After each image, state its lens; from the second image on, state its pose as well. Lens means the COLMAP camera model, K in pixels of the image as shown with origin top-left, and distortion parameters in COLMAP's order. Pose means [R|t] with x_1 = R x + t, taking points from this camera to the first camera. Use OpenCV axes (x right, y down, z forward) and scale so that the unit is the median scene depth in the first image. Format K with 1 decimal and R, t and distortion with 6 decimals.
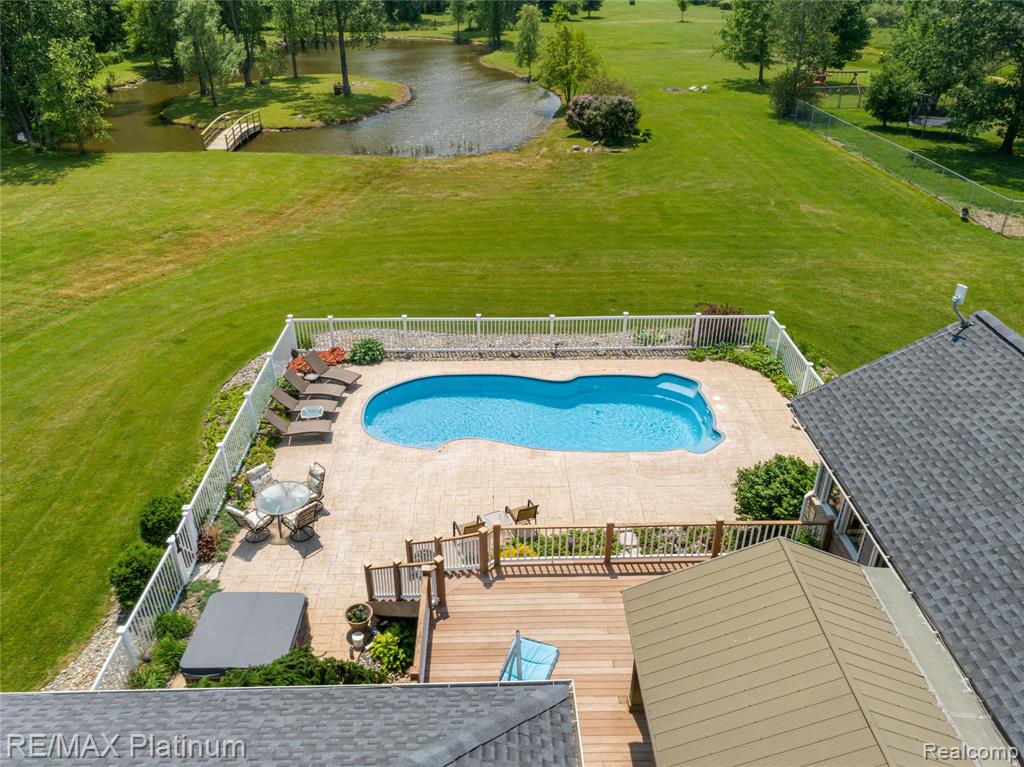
lens RADIAL K [[779.2, 0, 510.1], [0, 779.2, 381.5], [0, 0, 1]] dist [-0.017432, 0.003927]
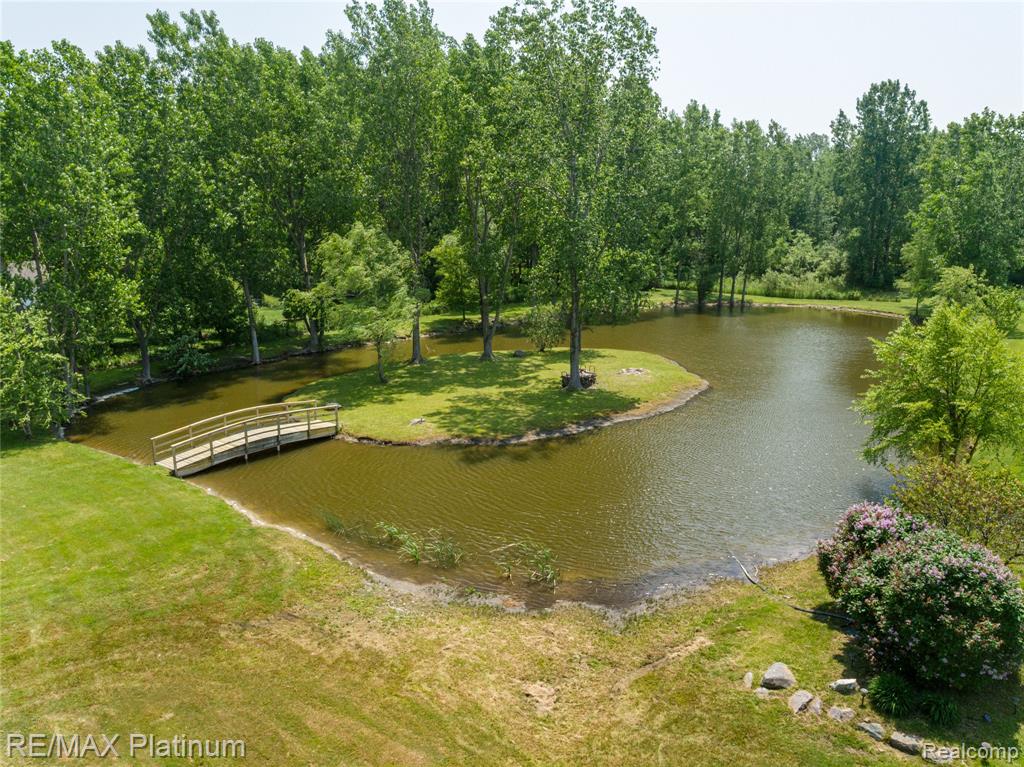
lens RADIAL K [[779.2, 0, 511.3], [0, 779.2, 384.7], [0, 0, 1]] dist [-0.017432, 0.003927]
pose [[0.783534, 0.124049, -0.608840, 0.176752], [-0.299796, 0.933742, -0.195571, -0.317249], [0.544239, 0.335764, 0.768809, 0.661718]]
